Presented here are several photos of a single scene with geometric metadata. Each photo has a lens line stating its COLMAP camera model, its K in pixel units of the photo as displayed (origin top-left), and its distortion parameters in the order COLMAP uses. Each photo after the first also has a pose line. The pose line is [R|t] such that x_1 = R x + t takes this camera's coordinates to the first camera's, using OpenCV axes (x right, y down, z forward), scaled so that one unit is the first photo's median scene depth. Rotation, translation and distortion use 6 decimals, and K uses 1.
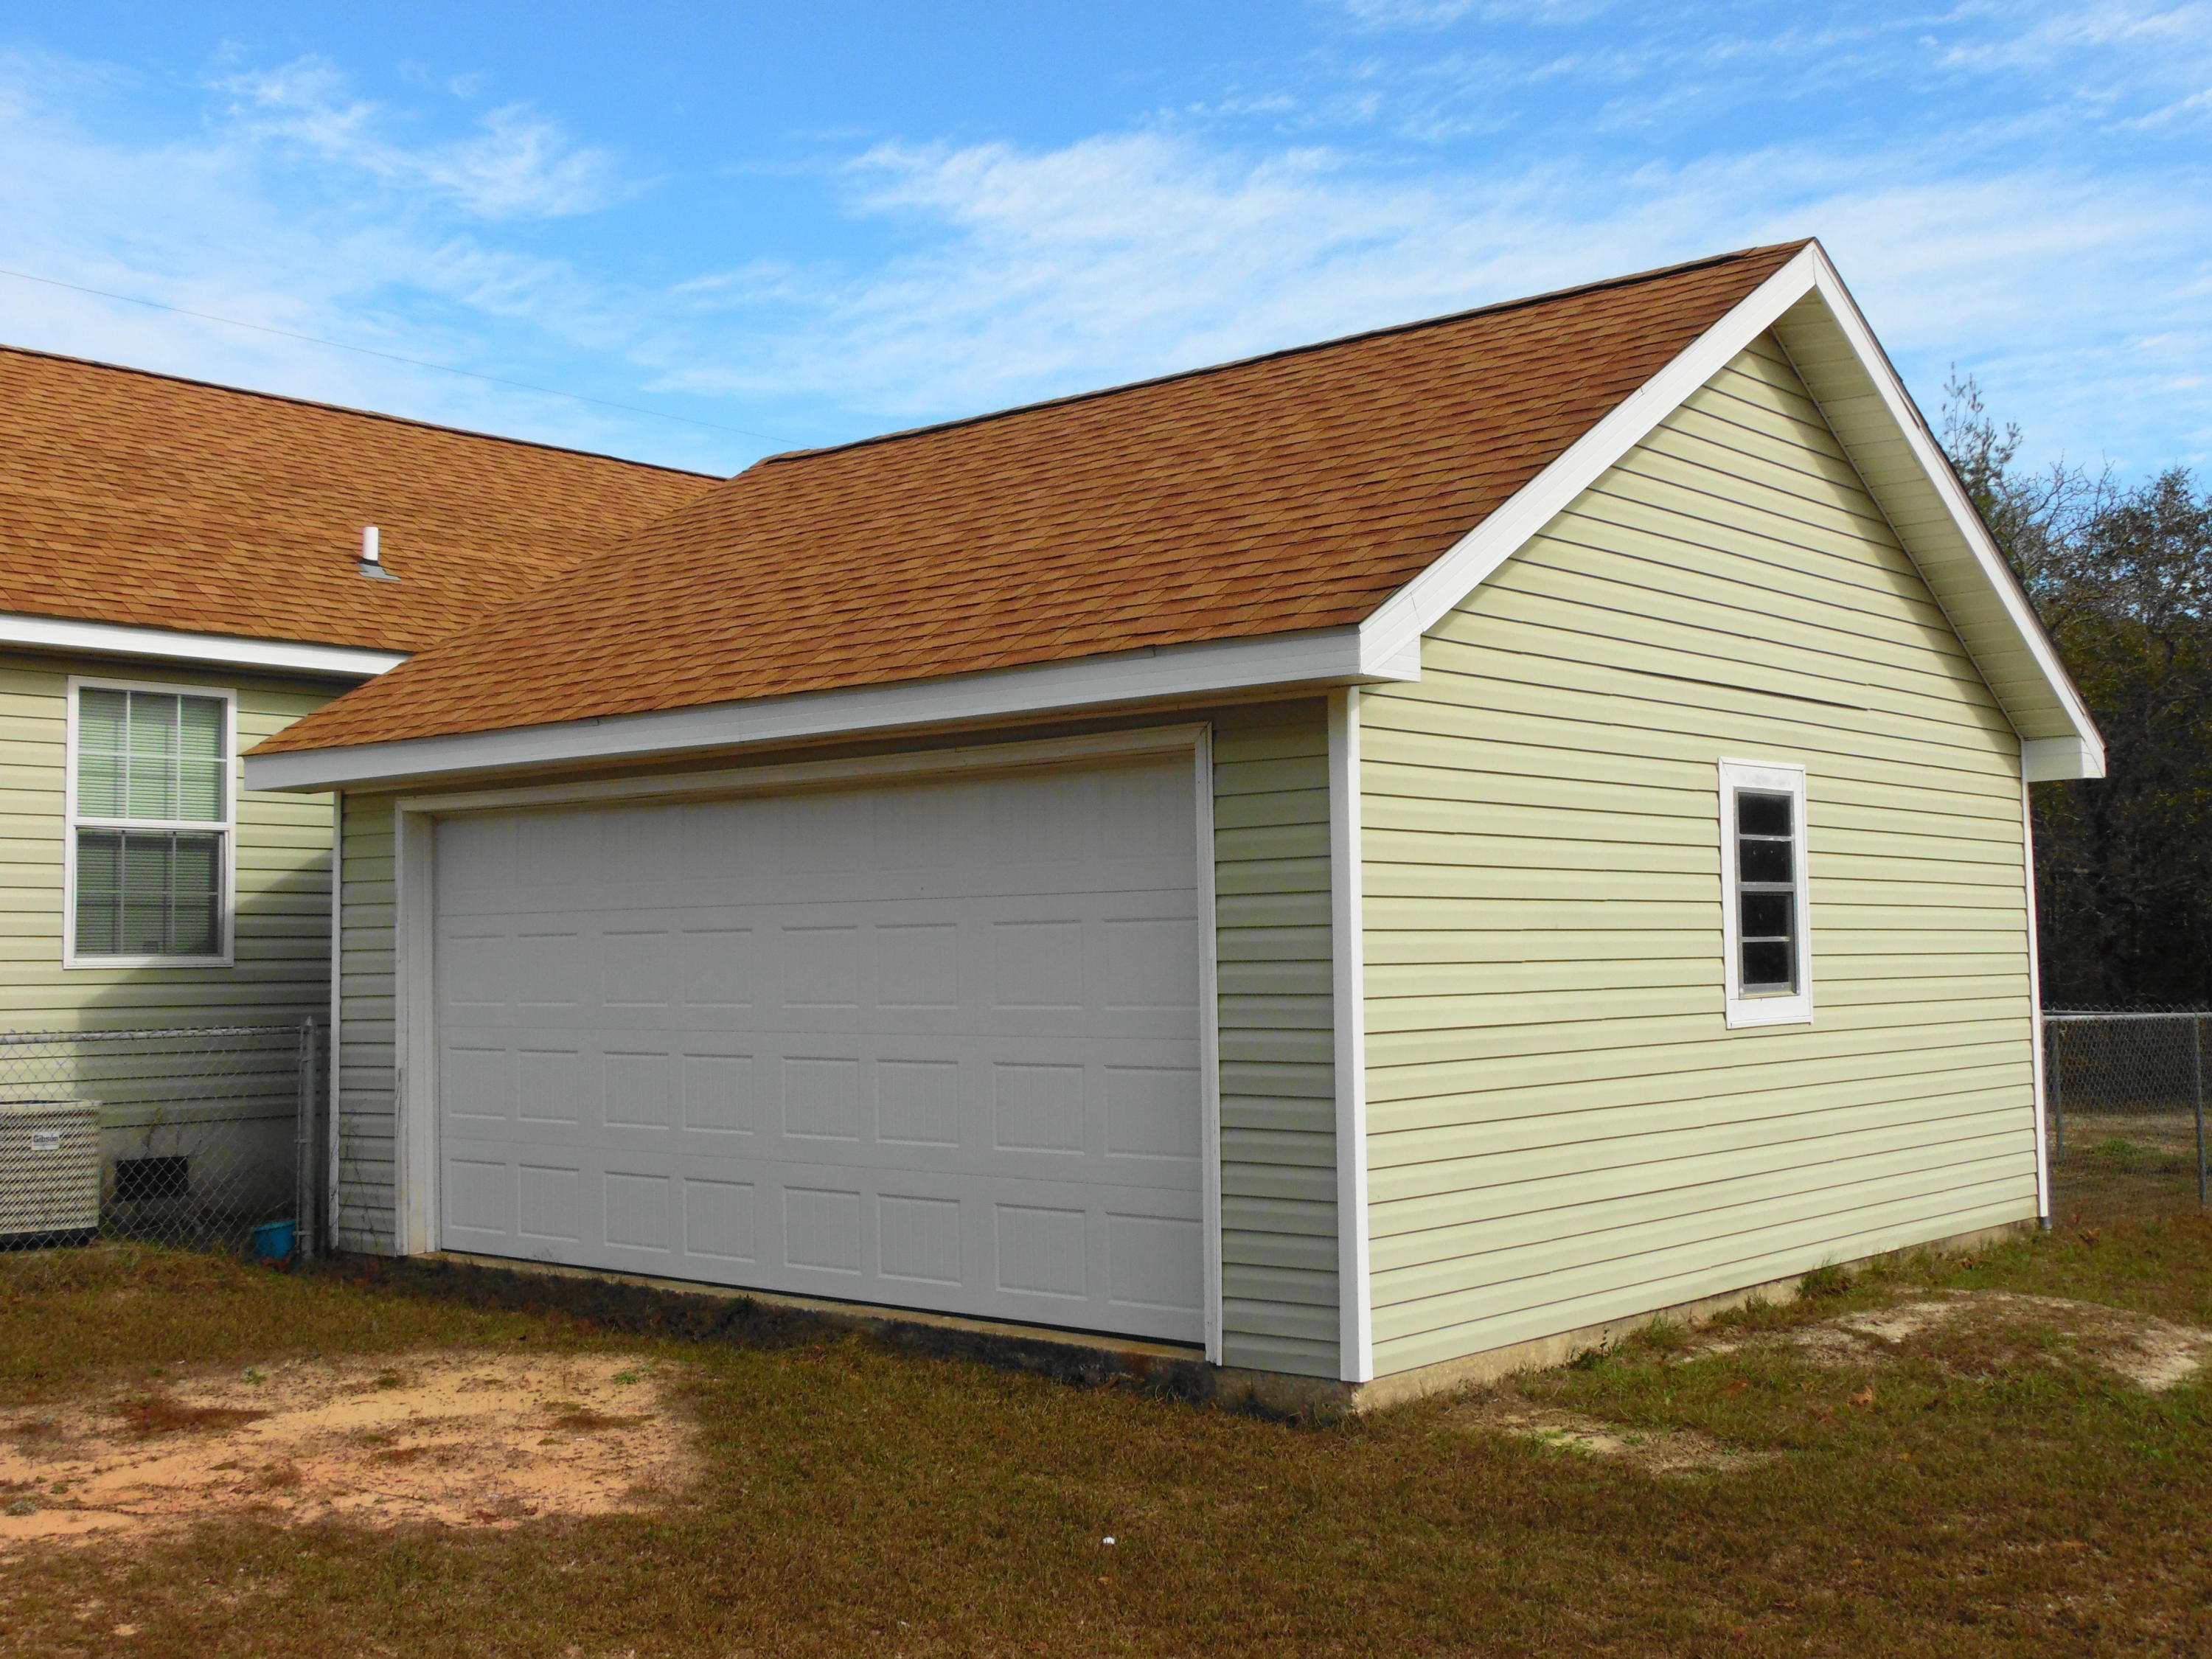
lens RADIAL K [[2392.5, 0, 1106.0], [0, 2392.5, 829.5], [0, 0, 1]] dist [-0.006738, -0.002083]
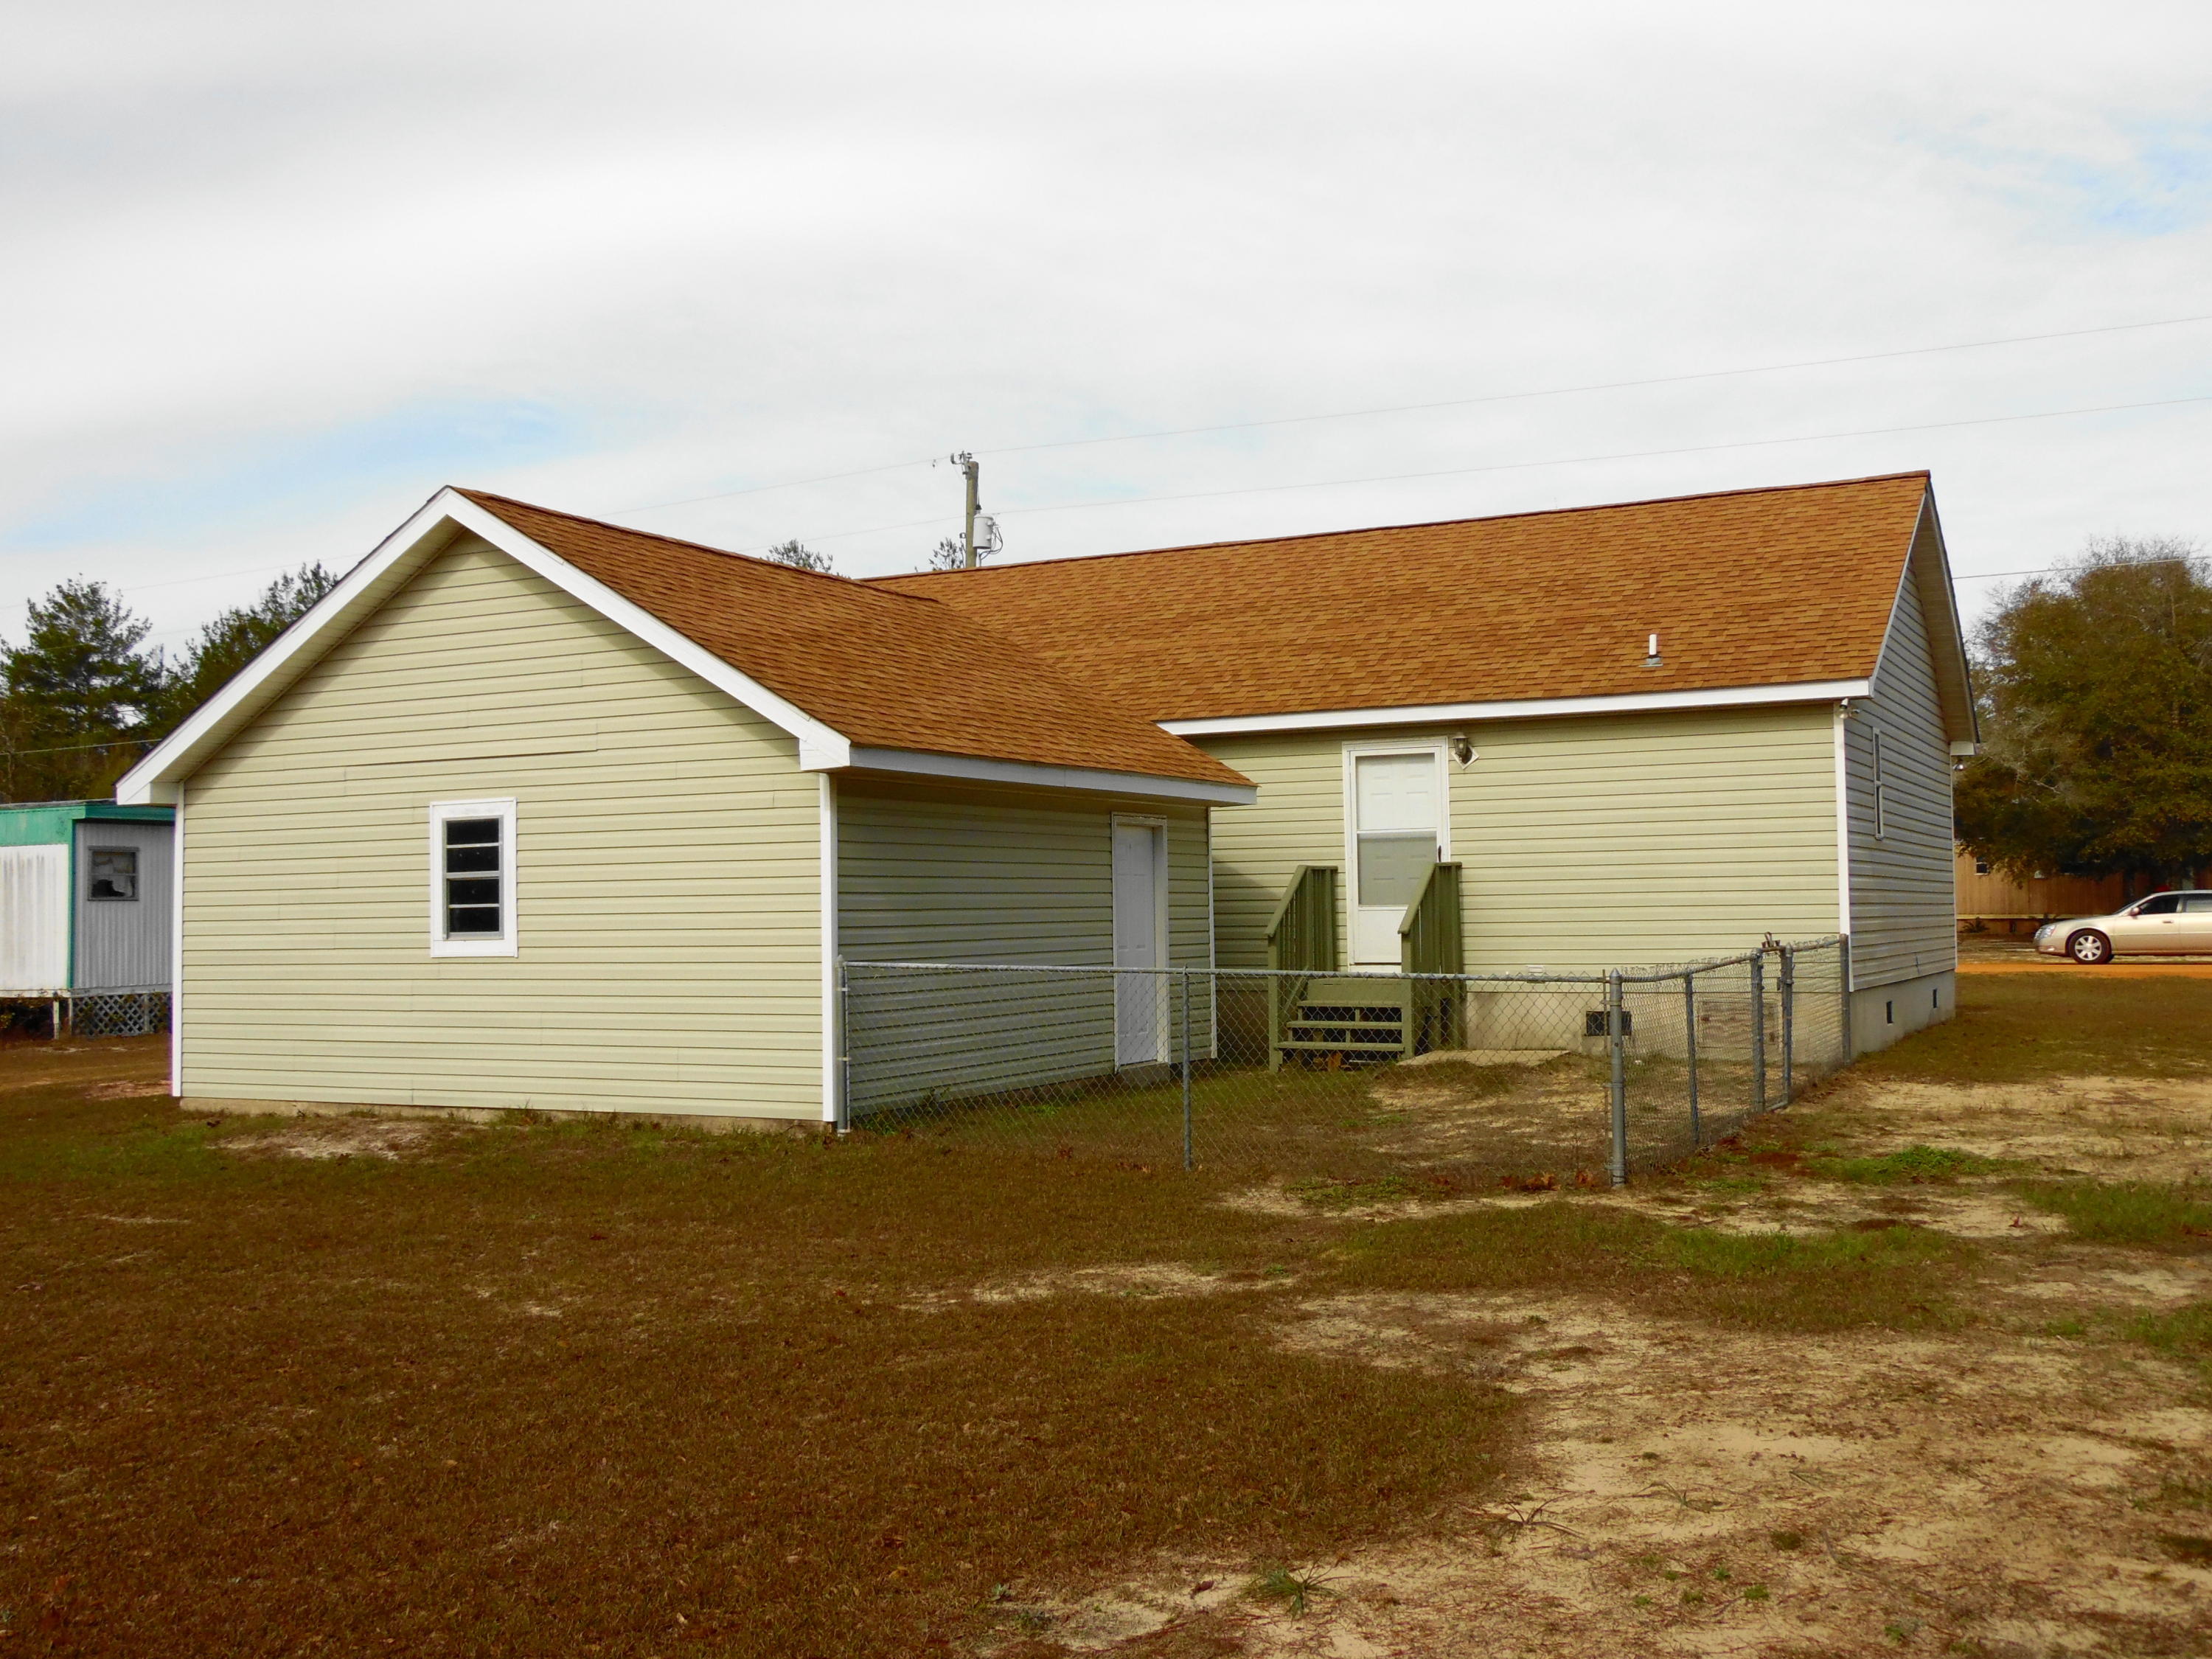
lens RADIAL K [[2123.8, 0, 1106.0], [0, 2123.8, 829.5], [0, 0, 1]] dist [0.003049, 0.030997]
pose [[0.239494, -0.029886, -0.970438, 1.873012], [0.062938, 0.997902, -0.015199, 0.043900], [0.968856, -0.057437, 0.240872, 1.096515]]
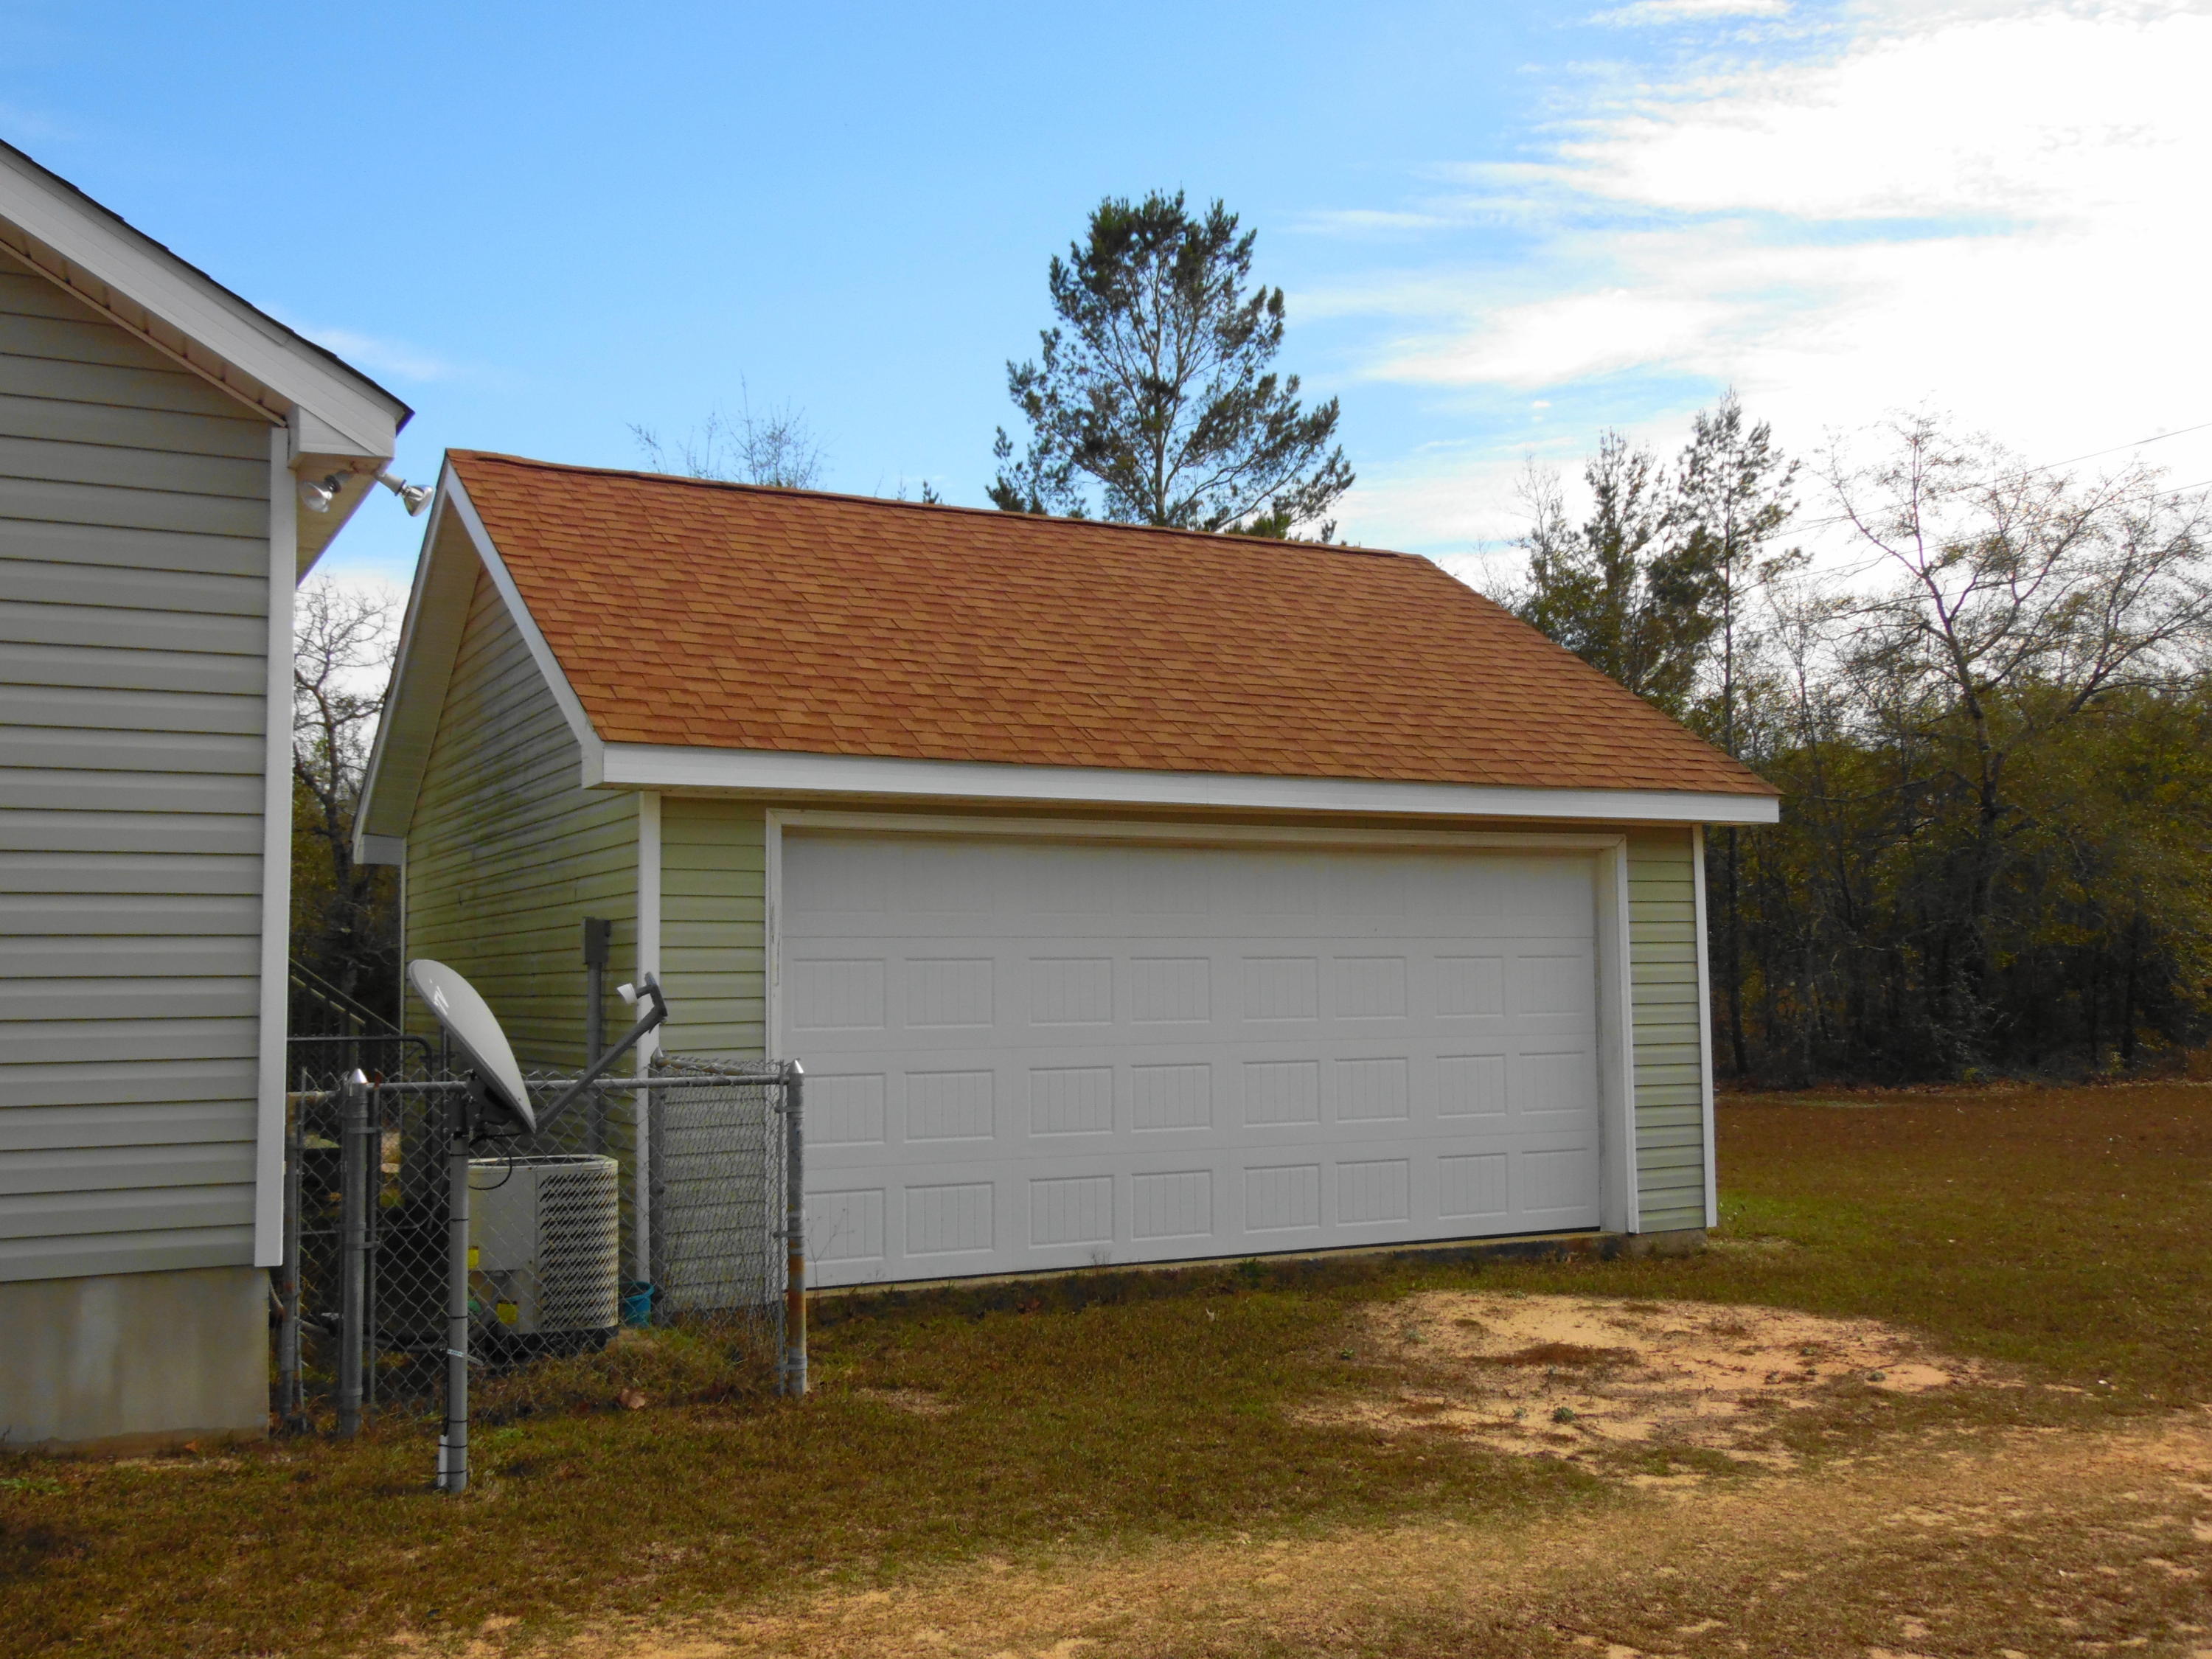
lens RADIAL K [[2123.8, 0, 1106.0], [0, 2123.8, 829.5], [0, 0, 1]] dist [0.003049, 0.030997]
pose [[0.362749, 0.085283, 0.927976, -1.134624], [-0.036021, 0.996343, -0.077485, 0.060183], [-0.931191, -0.005319, 0.364494, 0.640242]]
